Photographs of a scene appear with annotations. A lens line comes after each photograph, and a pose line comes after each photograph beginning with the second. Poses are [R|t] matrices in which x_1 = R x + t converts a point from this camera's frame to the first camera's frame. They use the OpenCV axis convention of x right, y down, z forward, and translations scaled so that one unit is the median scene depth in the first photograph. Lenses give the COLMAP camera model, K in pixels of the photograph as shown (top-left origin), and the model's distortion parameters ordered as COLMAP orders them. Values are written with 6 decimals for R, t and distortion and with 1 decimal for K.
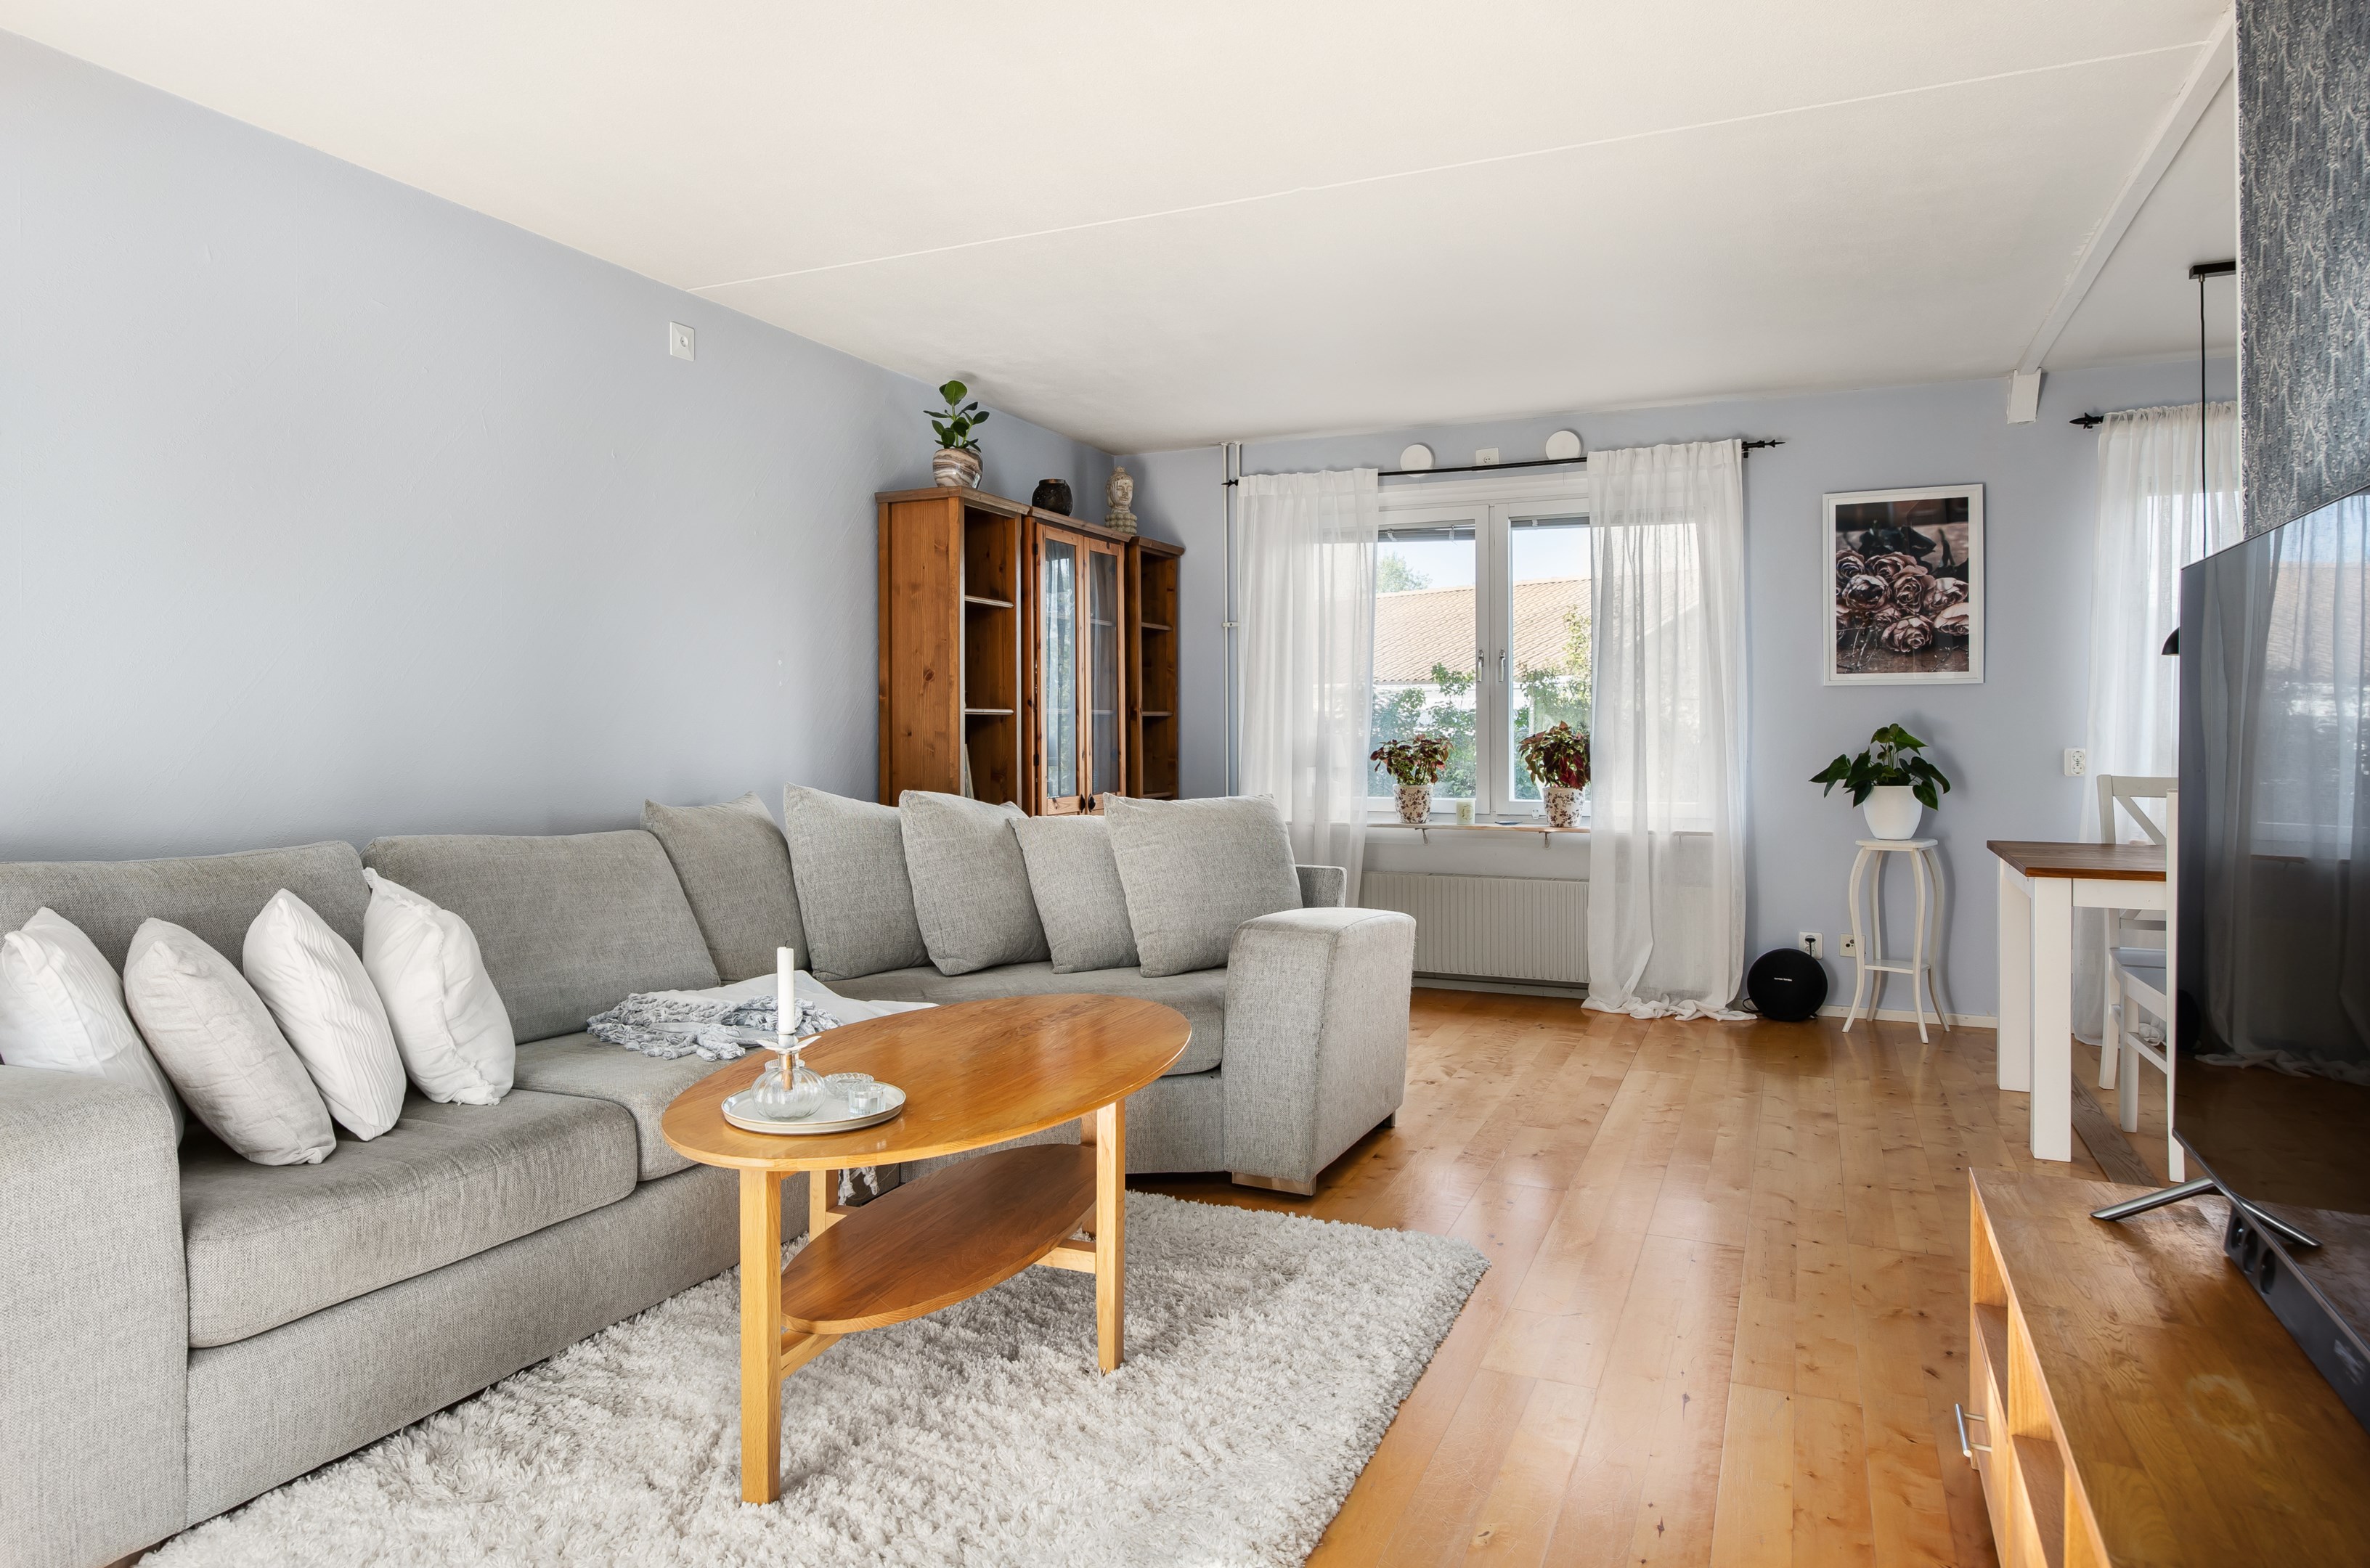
lens RADIAL K [[1397.0, 0, 1151.1], [0, 1397.0, 700.7], [0, 0, 1]] dist [-0.018292, 0.010495]
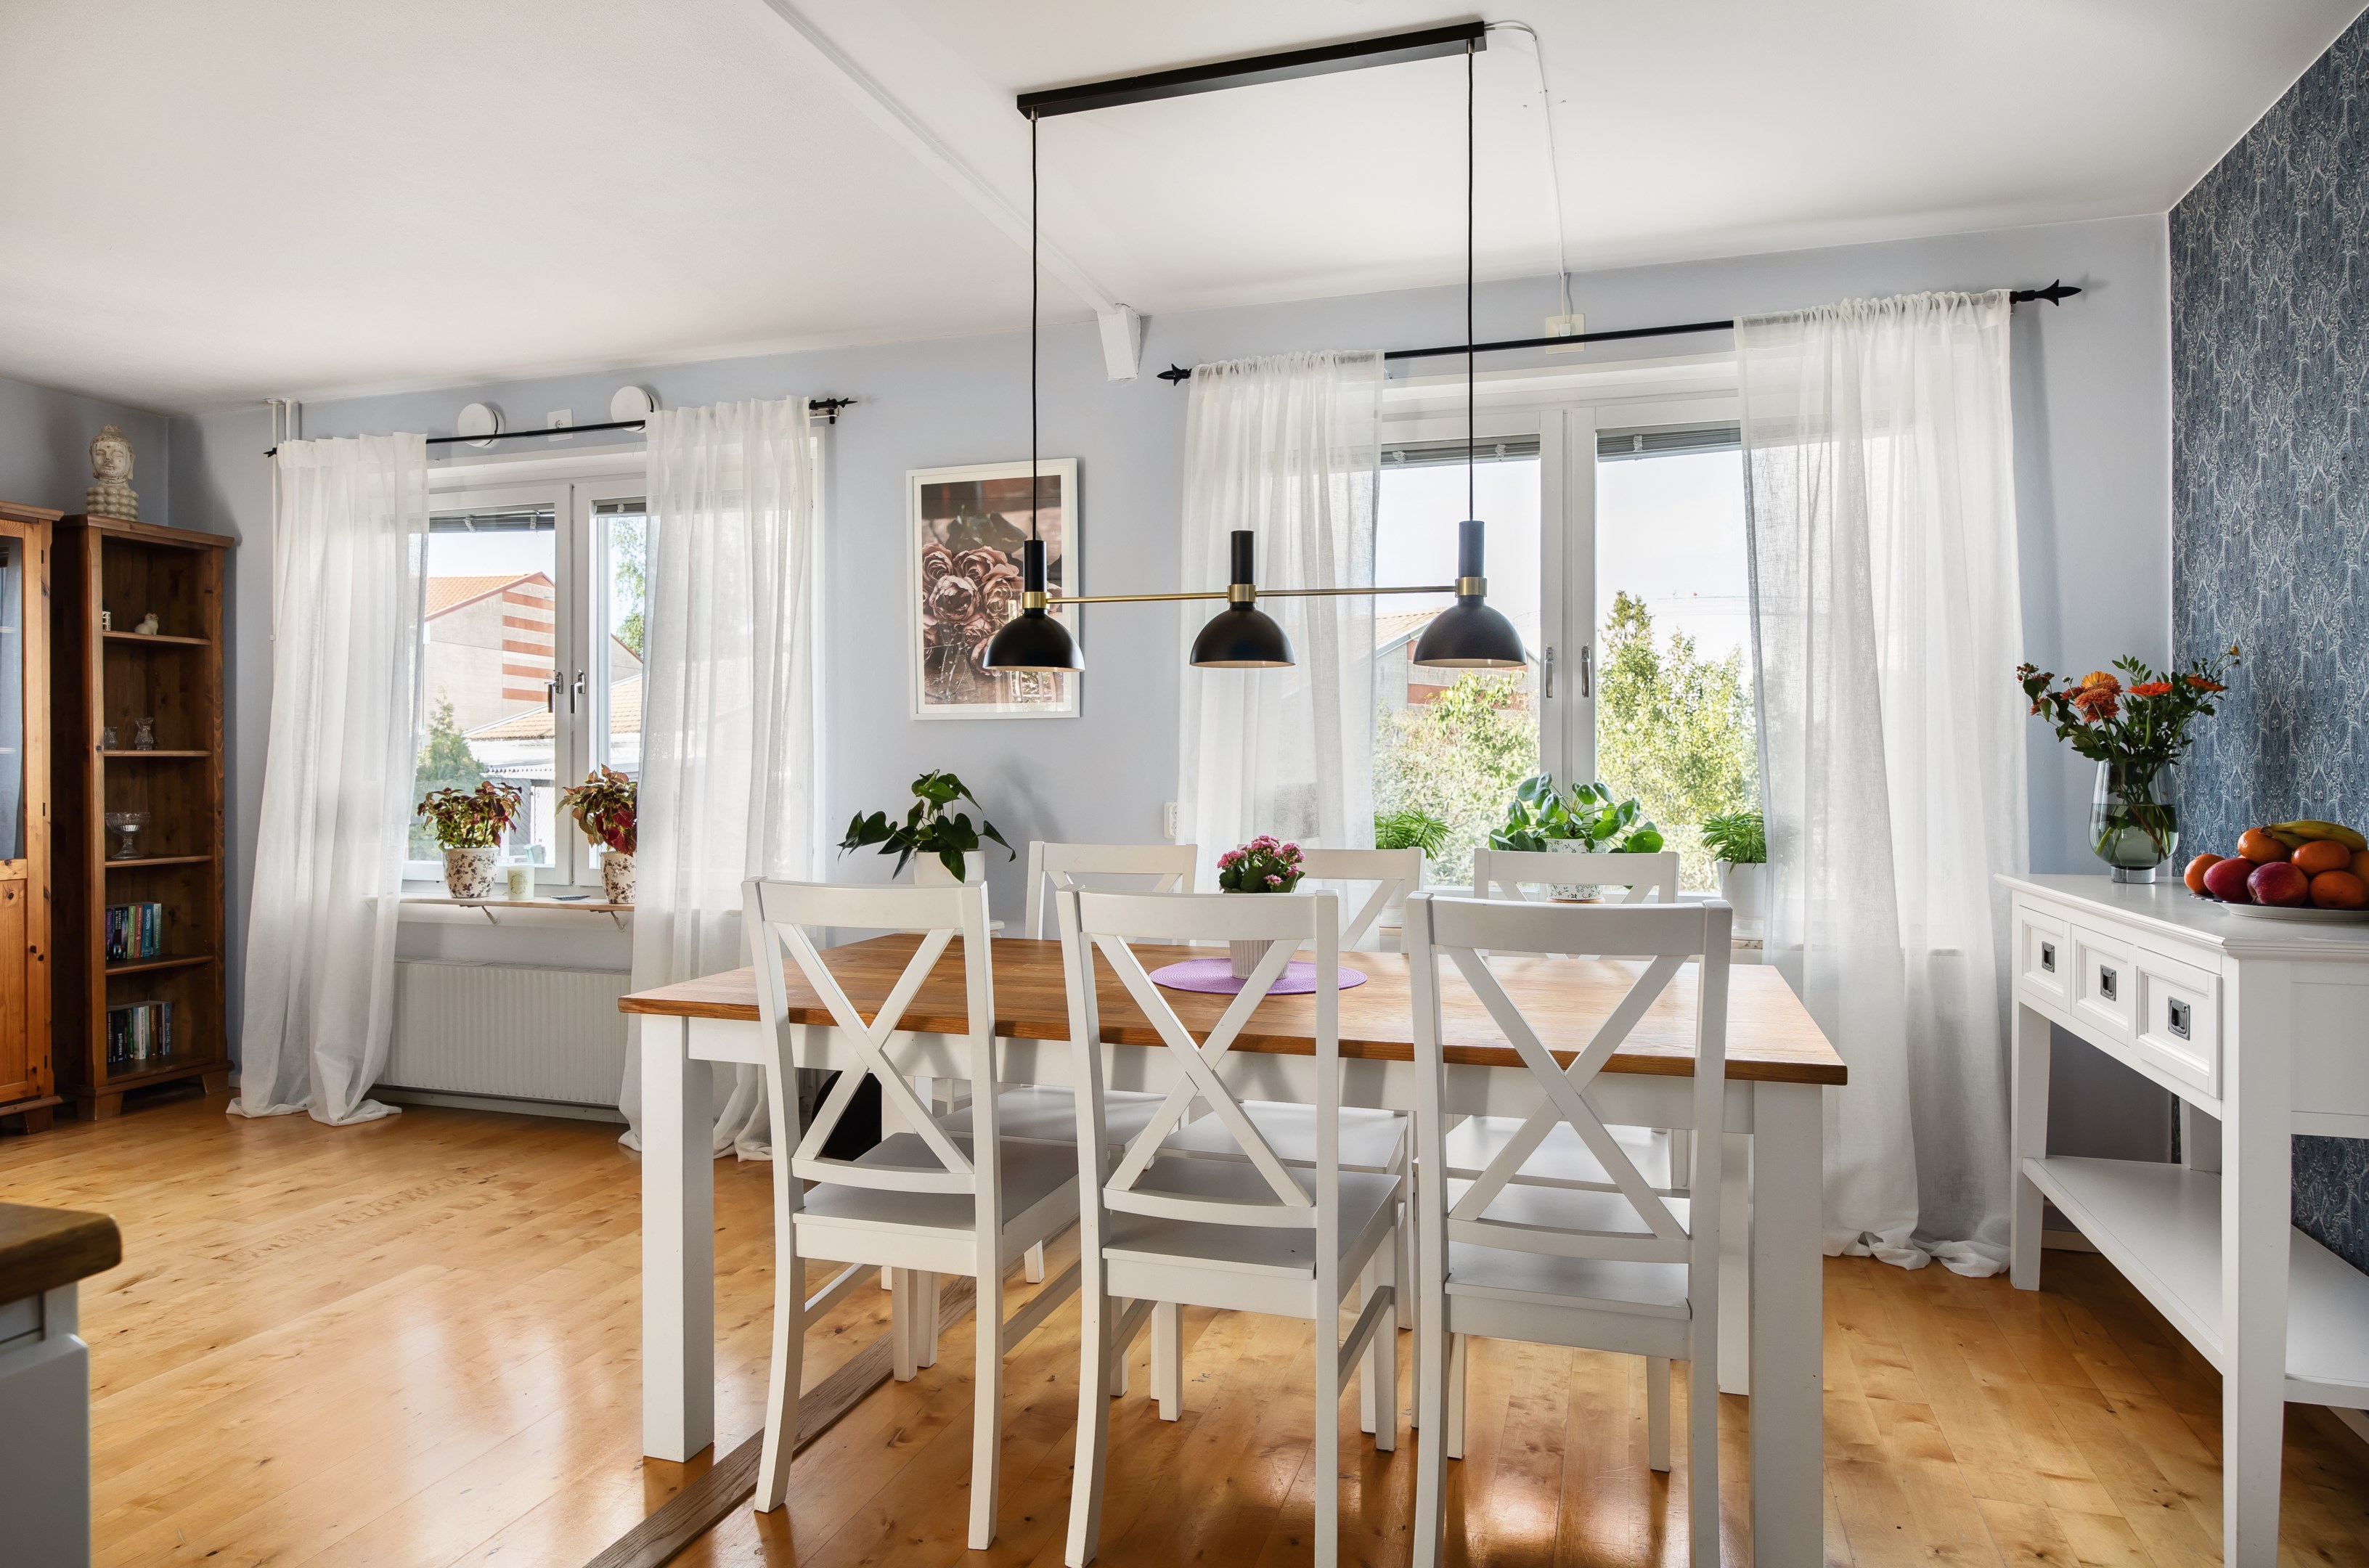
lens RADIAL K [[1396.5, 0, 1169.7], [0, 1396.5, 768.6], [0, 0, 1]] dist [-0.018292, 0.010495]
pose [[0.990706, 0.002964, 0.135989, 0.529153], [-0.004909, 0.999890, 0.013970, 0.004822], [-0.135932, -0.014508, 0.990612, 0.217377]]
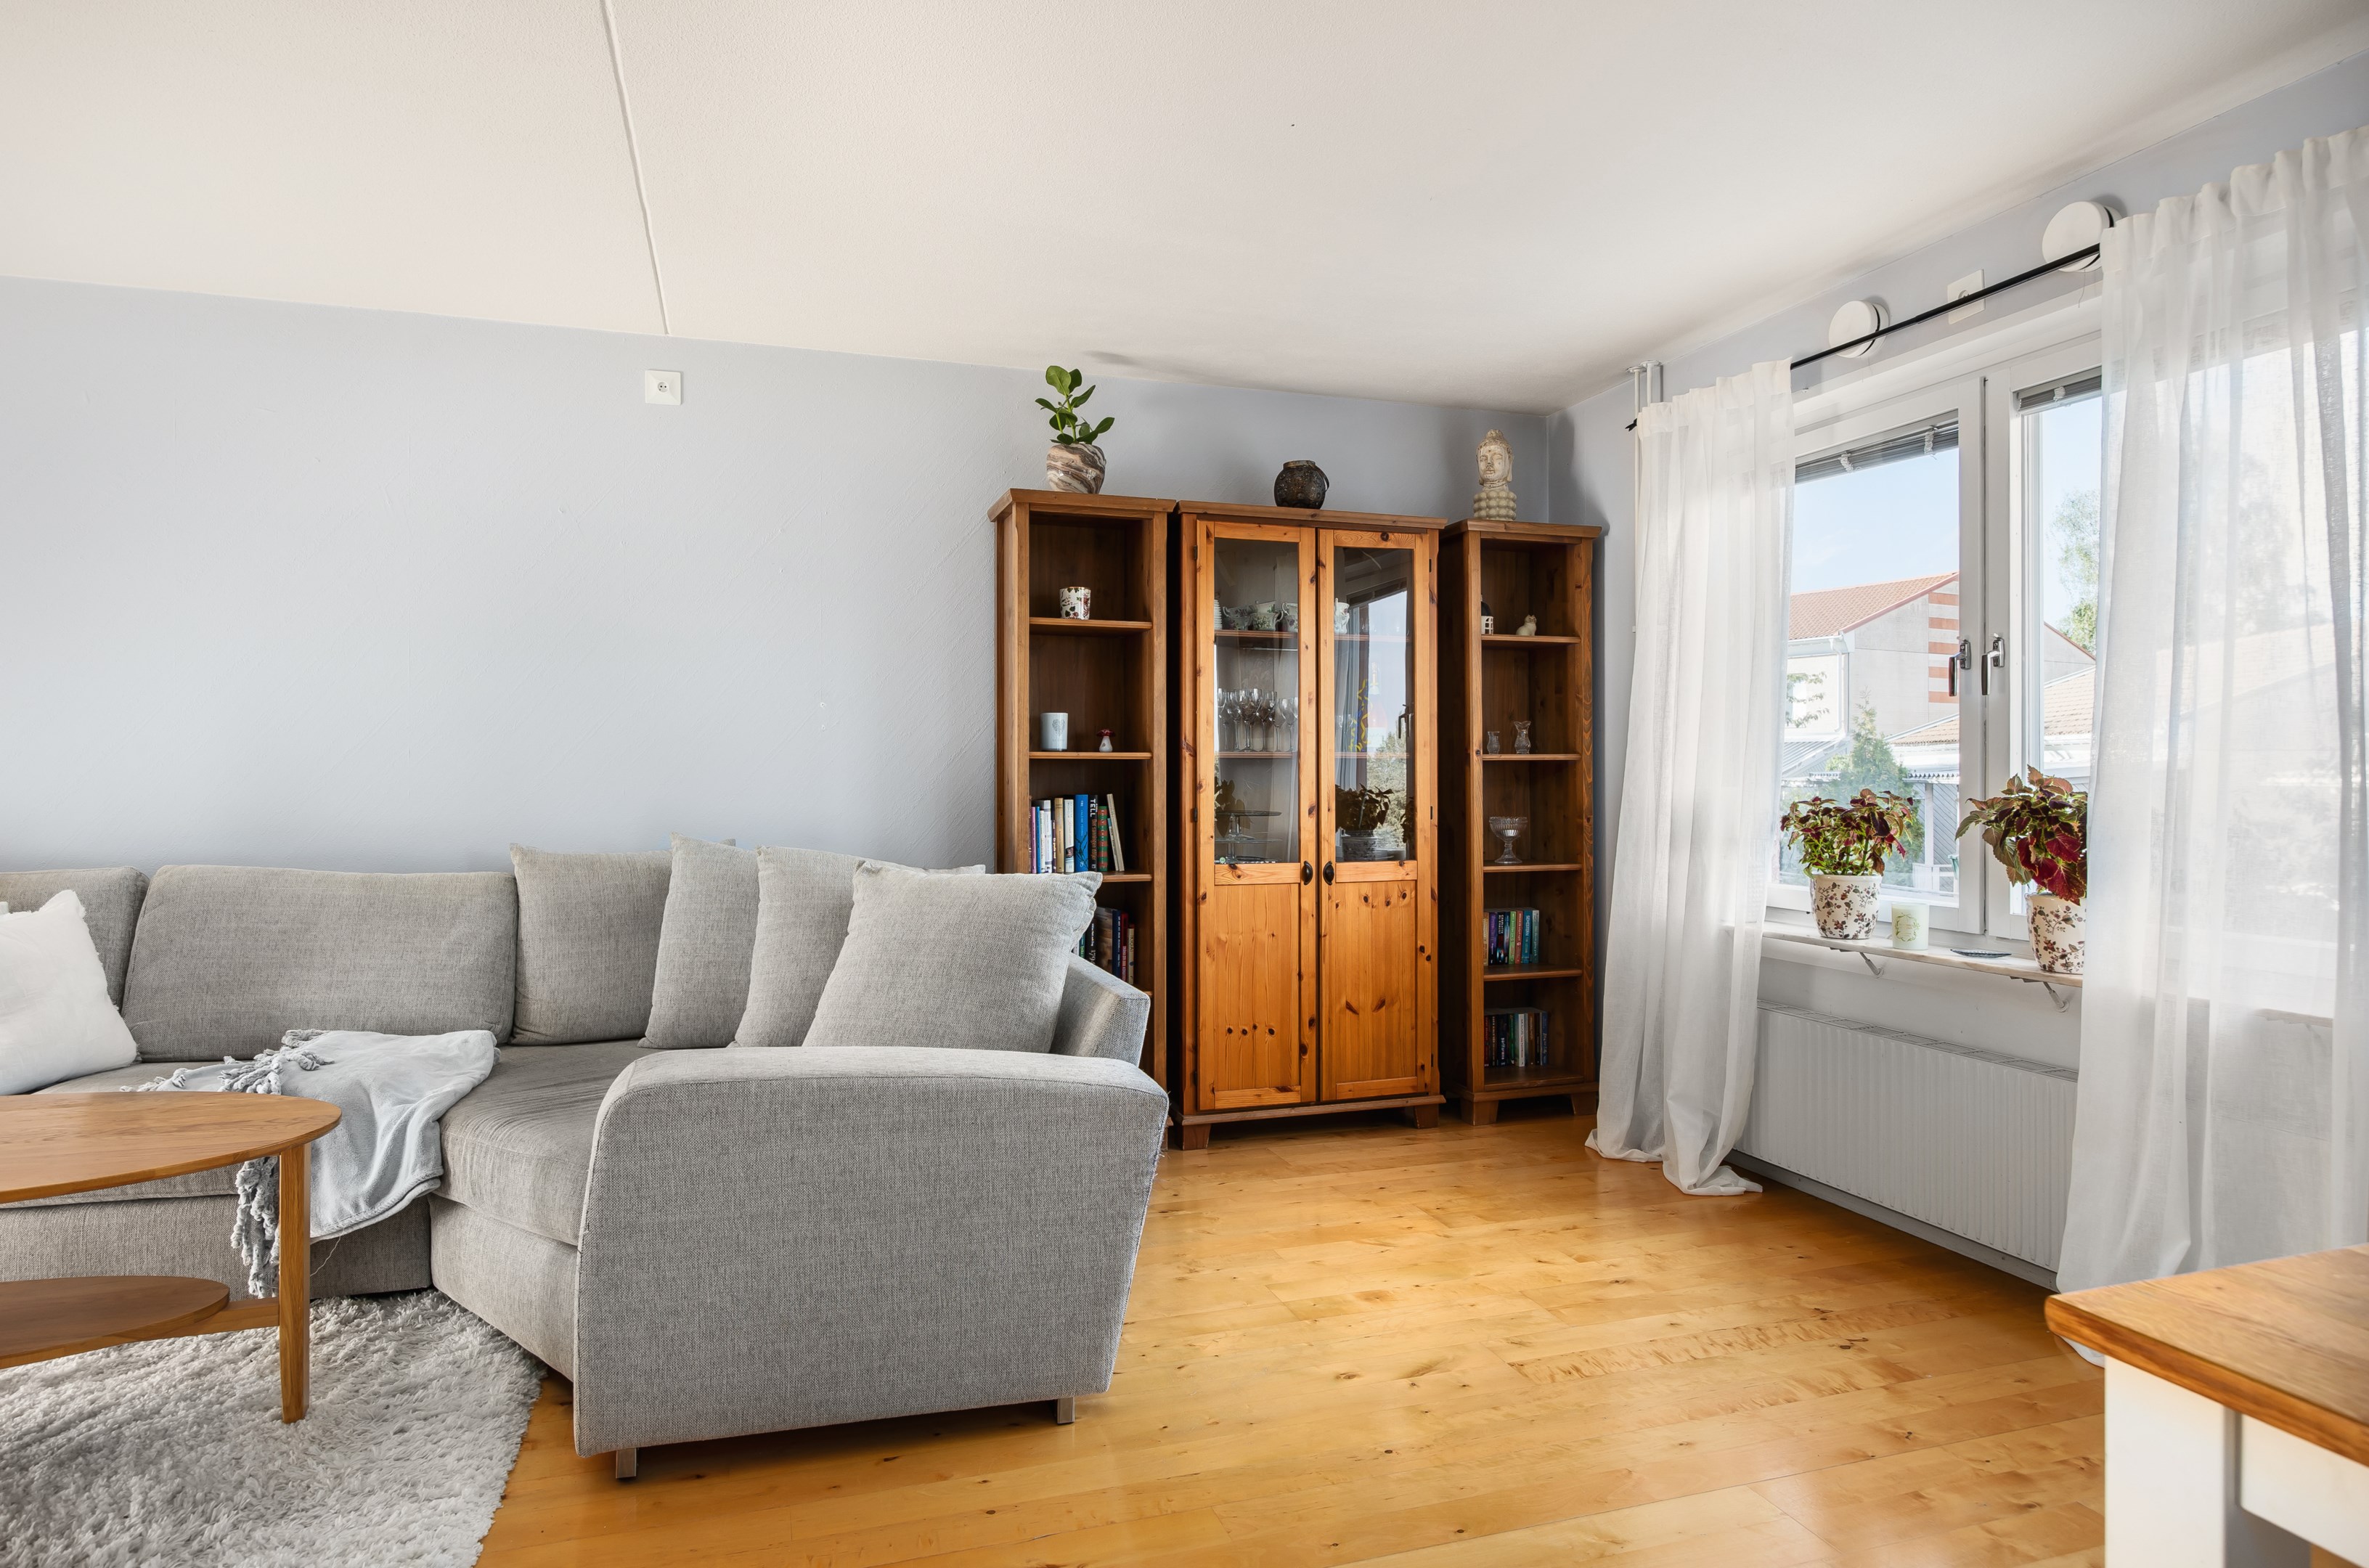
lens RADIAL K [[1353.3, 0, 1186.3], [0, 1353.3, 770.4], [0, 0, 1]] dist [0.001852, 0.002311]
pose [[0.686079, 0.000999, -0.727526, 0.474044], [0.008676, 0.999917, 0.009555, 0.008968], [0.727475, -0.012867, 0.686014, 0.452367]]
